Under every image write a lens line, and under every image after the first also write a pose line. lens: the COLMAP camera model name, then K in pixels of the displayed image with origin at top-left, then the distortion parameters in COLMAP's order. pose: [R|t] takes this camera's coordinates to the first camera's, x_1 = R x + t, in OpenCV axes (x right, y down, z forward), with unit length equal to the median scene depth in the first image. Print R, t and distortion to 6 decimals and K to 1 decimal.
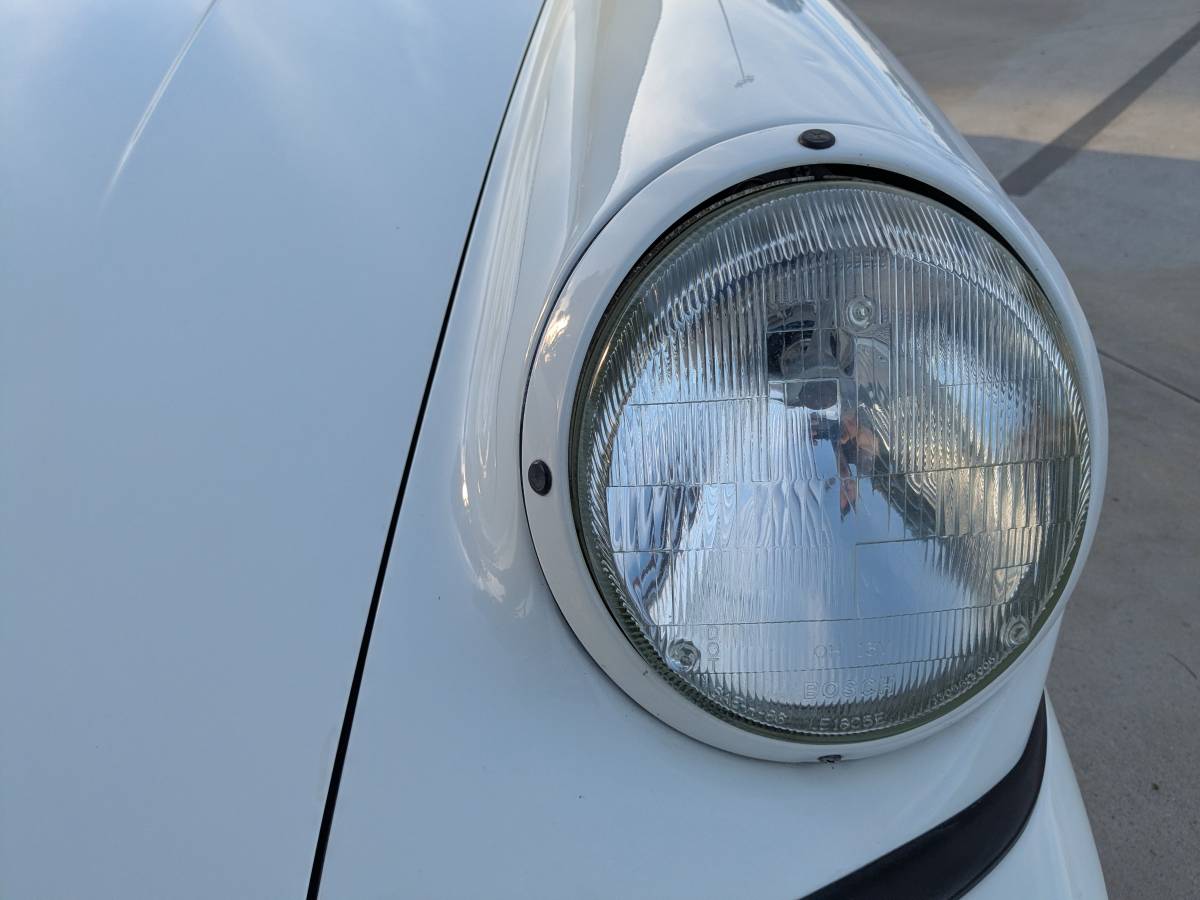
lens RADIAL K [[956.0, 0, 607.0], [0, 956.0, 450.8], [0, 0, 1]] dist [0.011393, -0.041359]
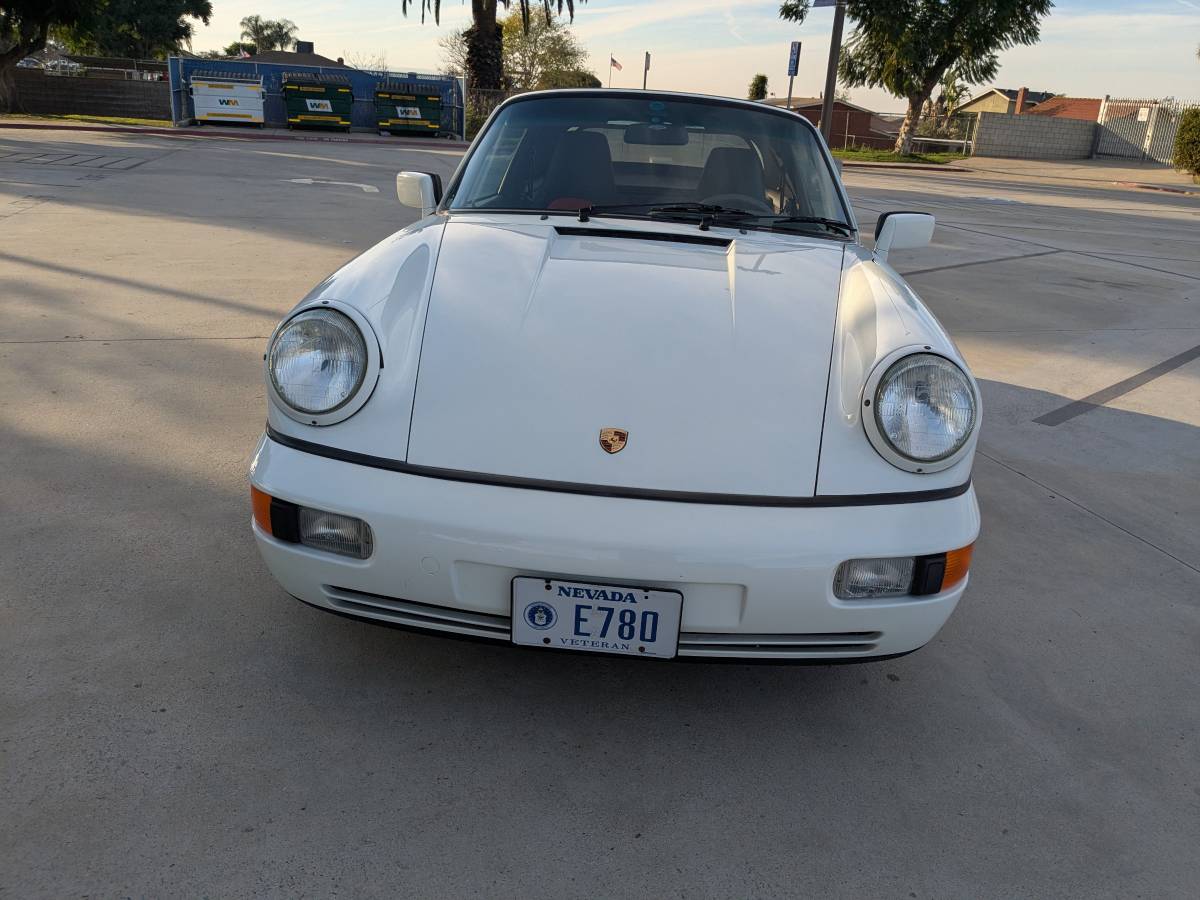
lens RADIAL K [[956.0, 0, 607.0], [0, 956.0, 450.8], [0, 0, 1]] dist [0.011393, -0.041359]
pose [[0.987474, 0.141905, -0.068985, -1.139115], [-0.153207, 0.966874, -0.204161, 1.657316], [0.037729, 0.212173, 0.976504, -4.324828]]
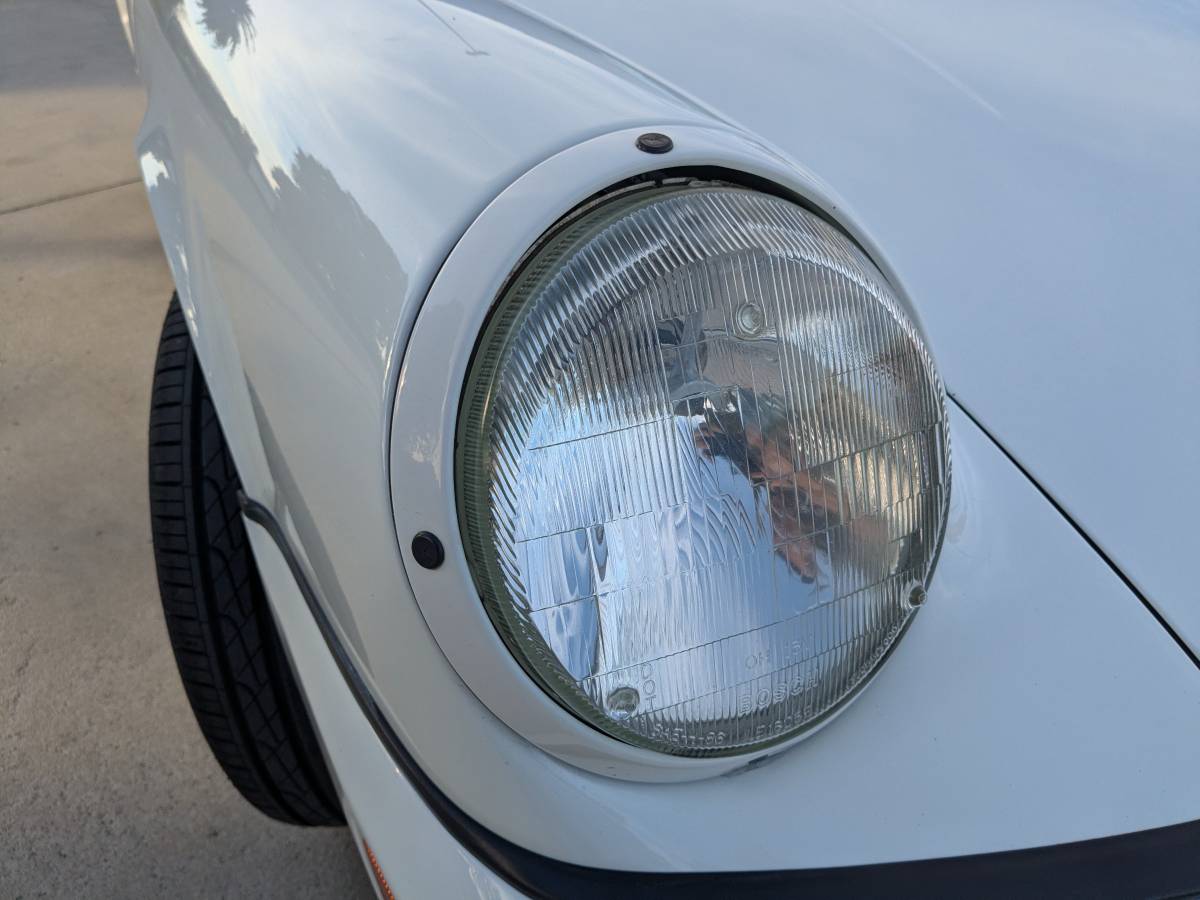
lens RADIAL K [[956.0, 0, 607.0], [0, 956.0, 450.8], [0, 0, 1]] dist [0.011393, -0.041359]
pose [[0.925651, -0.176502, 0.334689, -0.202668], [0.175670, 0.983895, 0.033019, -0.061326], [-0.335127, 0.028231, 0.941750, 0.116580]]
